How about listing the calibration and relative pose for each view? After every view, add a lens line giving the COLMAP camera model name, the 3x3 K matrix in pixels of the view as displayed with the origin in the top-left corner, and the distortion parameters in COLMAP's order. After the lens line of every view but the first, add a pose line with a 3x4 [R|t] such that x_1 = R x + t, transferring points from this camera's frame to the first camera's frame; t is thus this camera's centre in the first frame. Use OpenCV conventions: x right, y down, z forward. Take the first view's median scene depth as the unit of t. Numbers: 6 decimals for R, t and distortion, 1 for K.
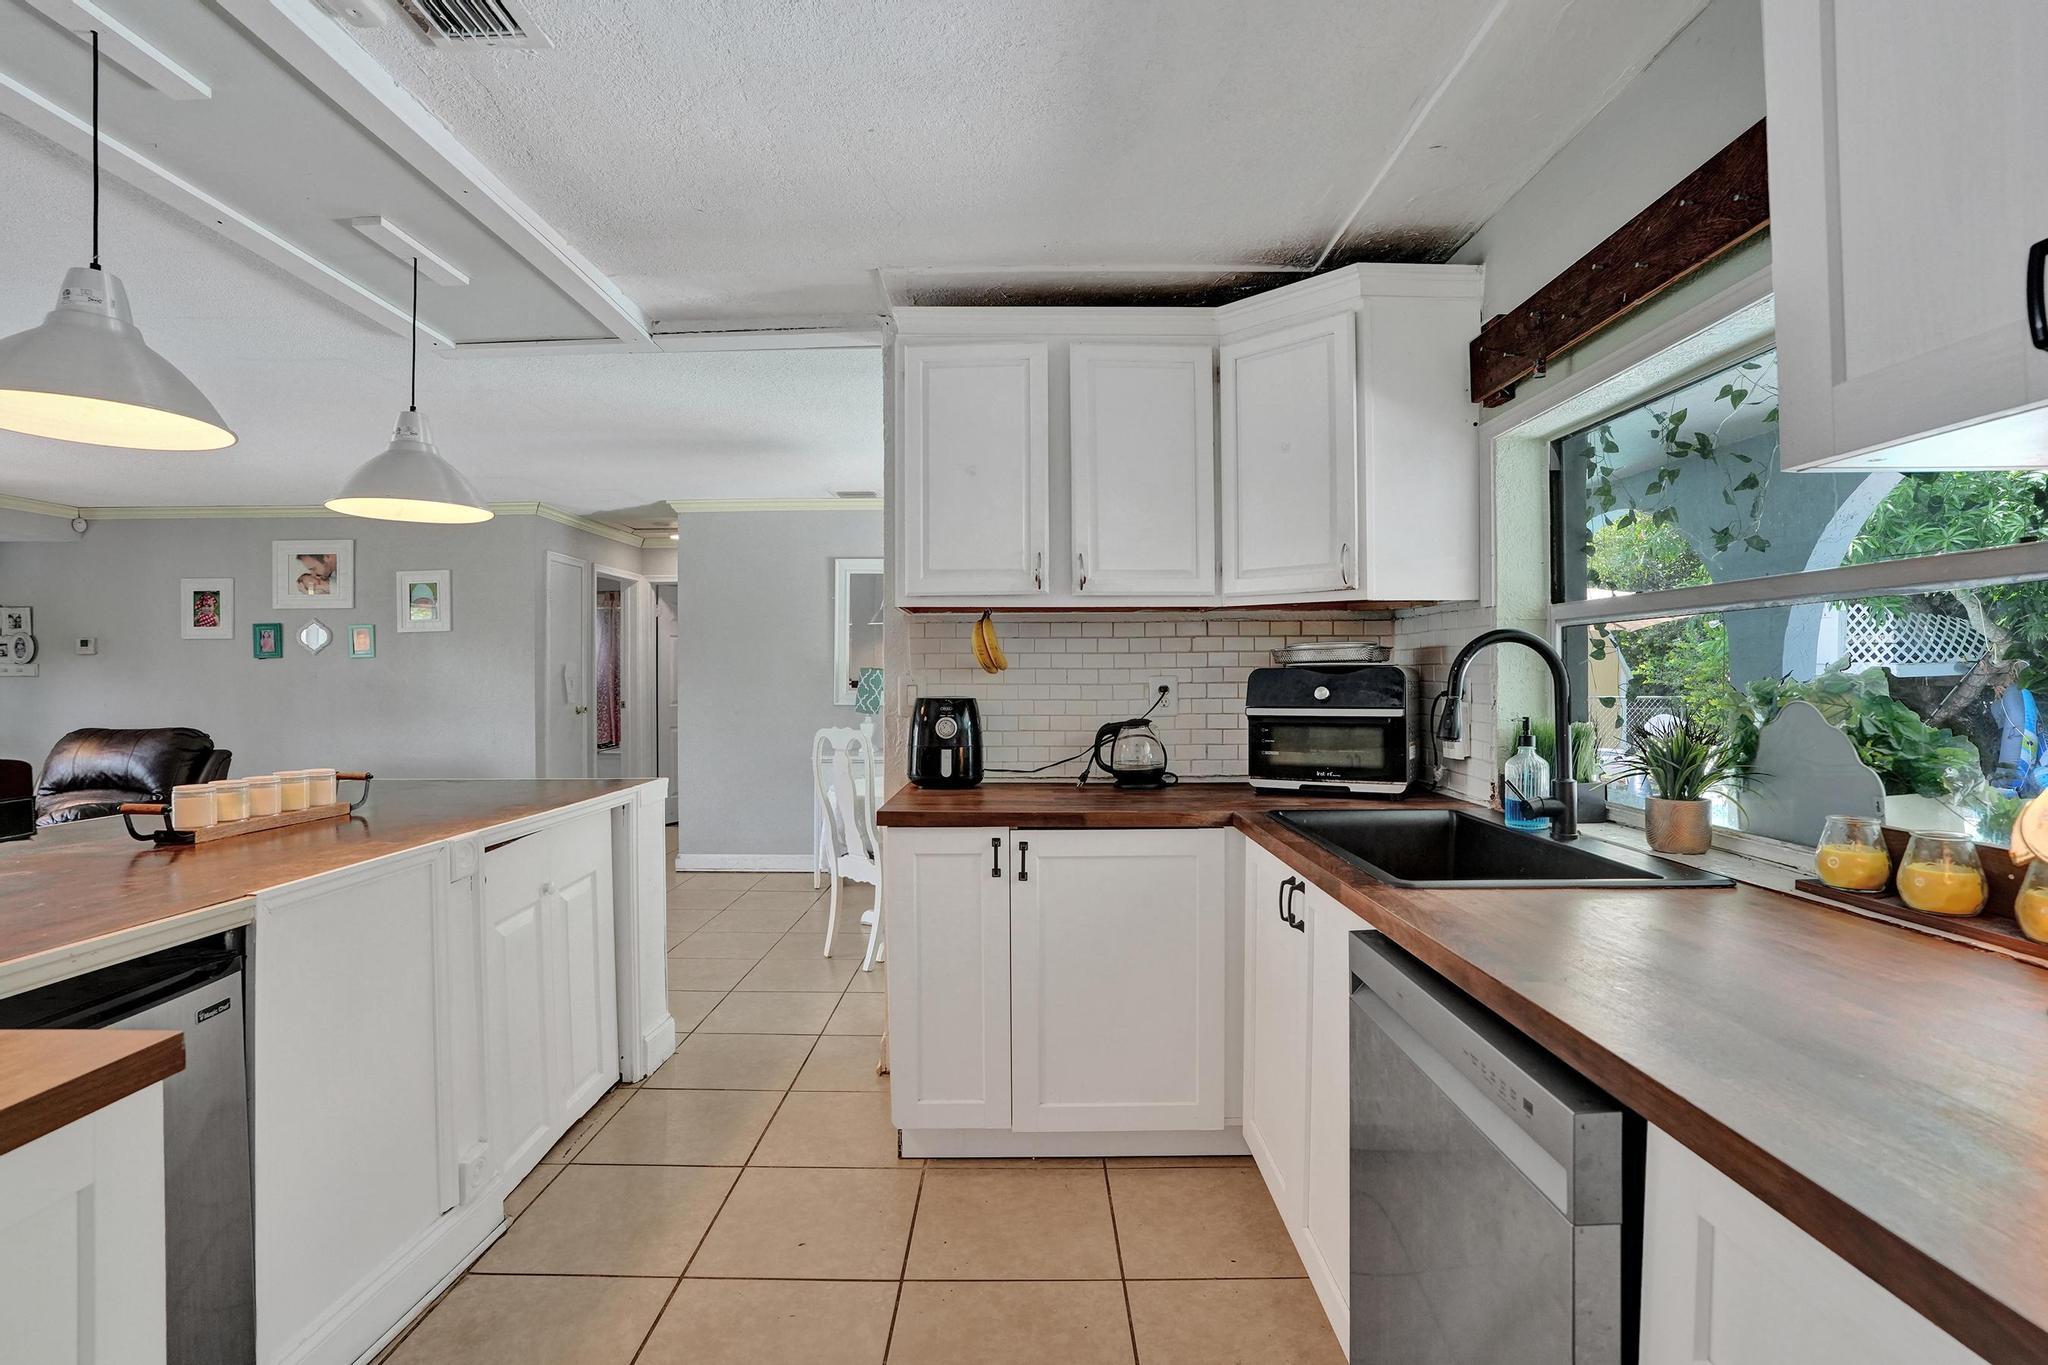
lens RADIAL K [[956.3, 0, 1024.0], [0, 956.3, 682.5], [0, 0, 1]] dist [-0.000508, 0.000036]
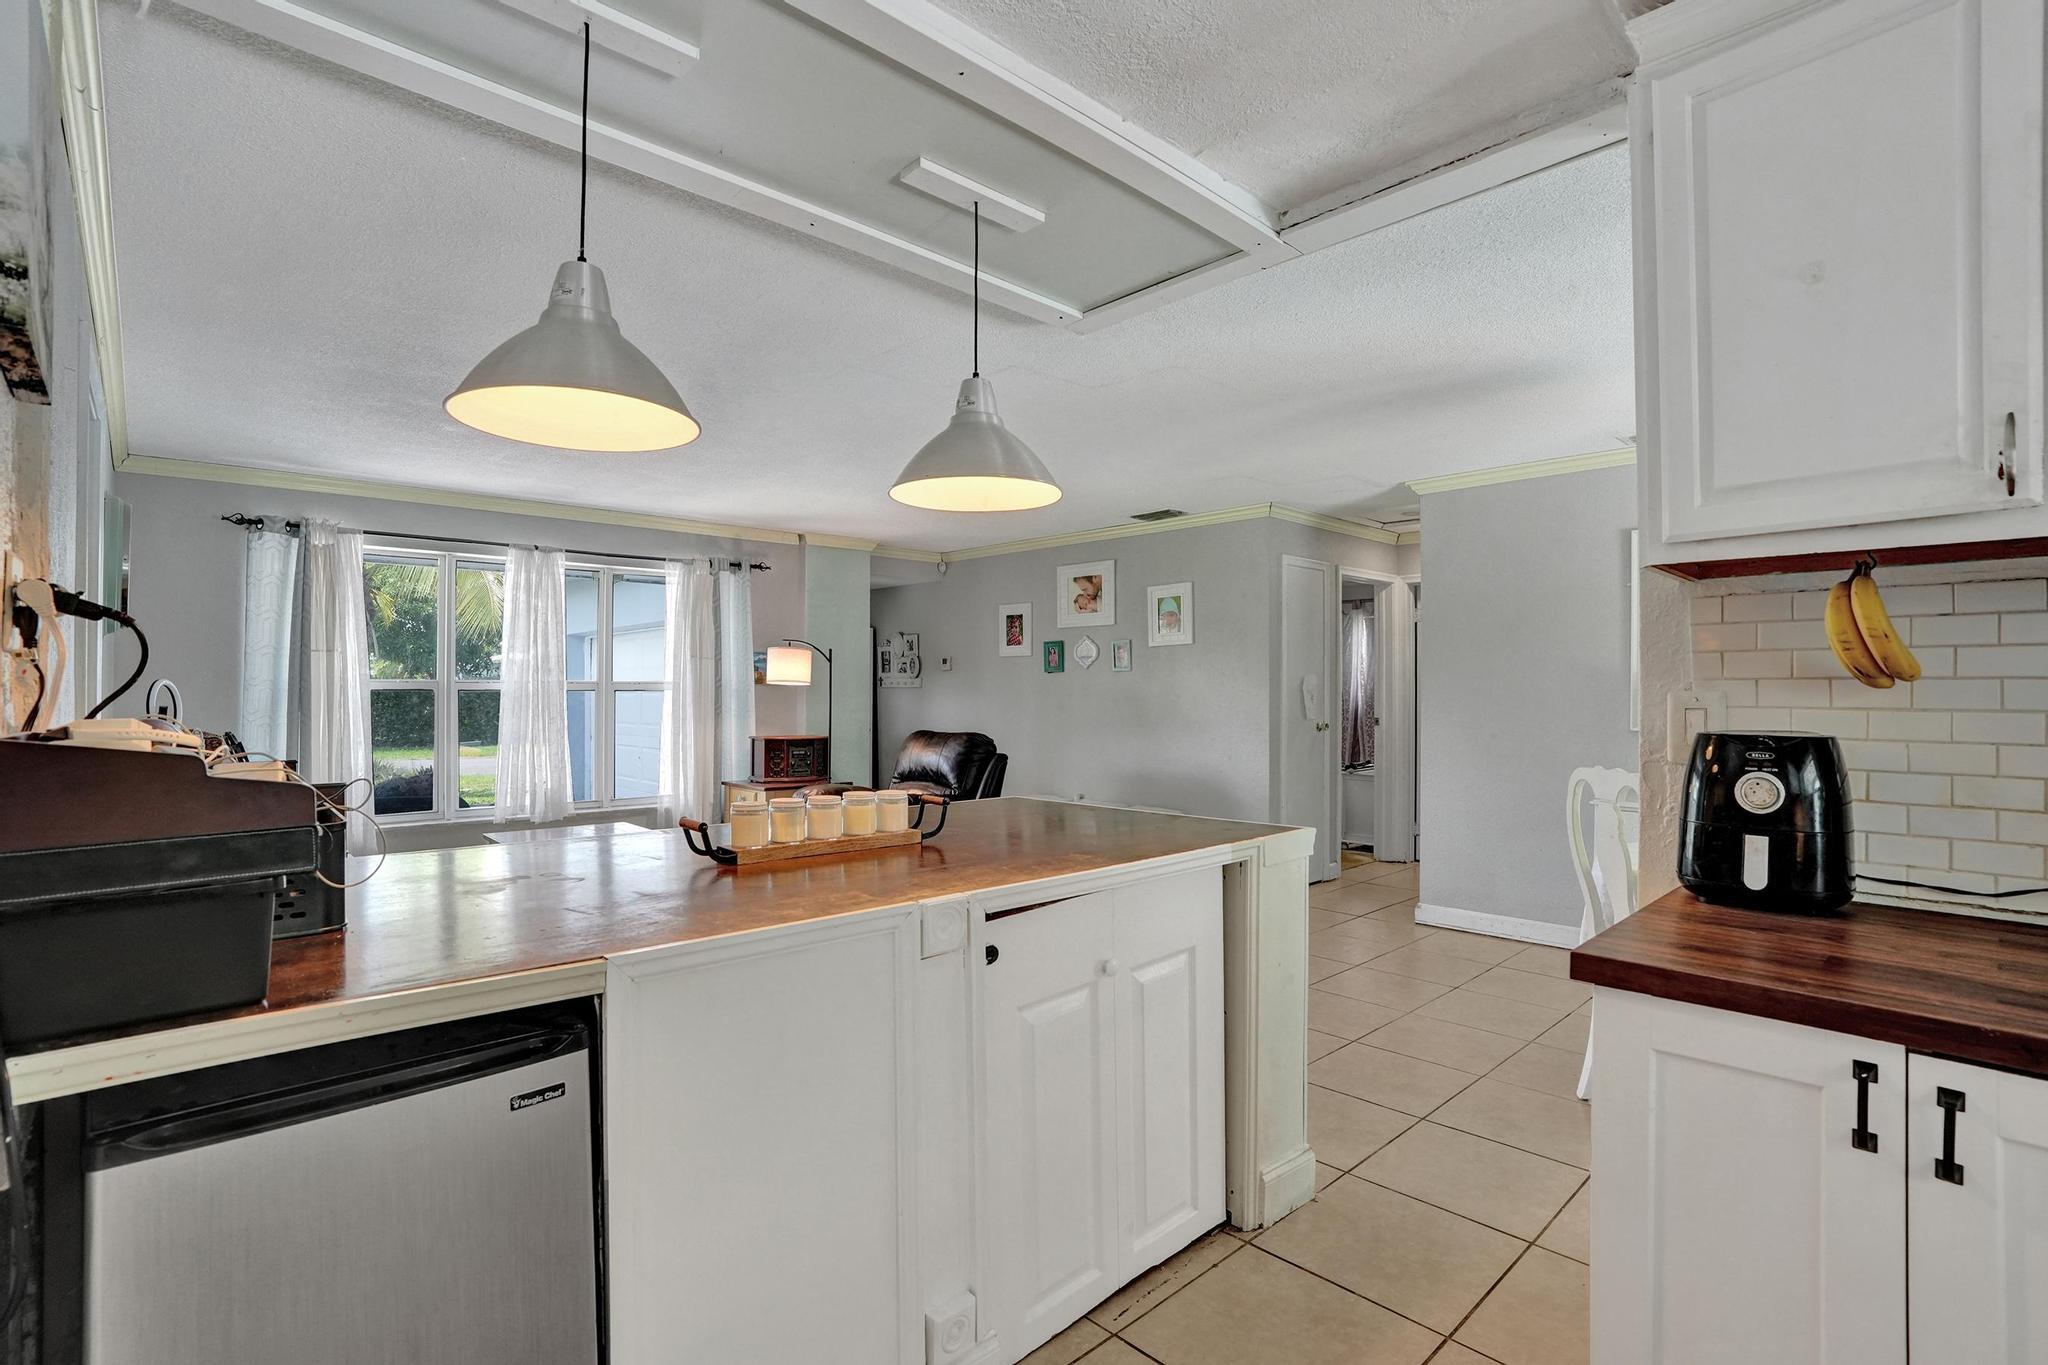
lens RADIAL K [[971.3, 0, 1020.5], [0, 971.3, 684.6], [0, 0, 1]] dist [-0.073736, 0.029371]
pose [[0.689574, 0.000888, -0.724215, 0.010031], [-0.009454, 0.999925, -0.007776, -0.003150], [0.724154, 0.012209, 0.689530, 0.352348]]
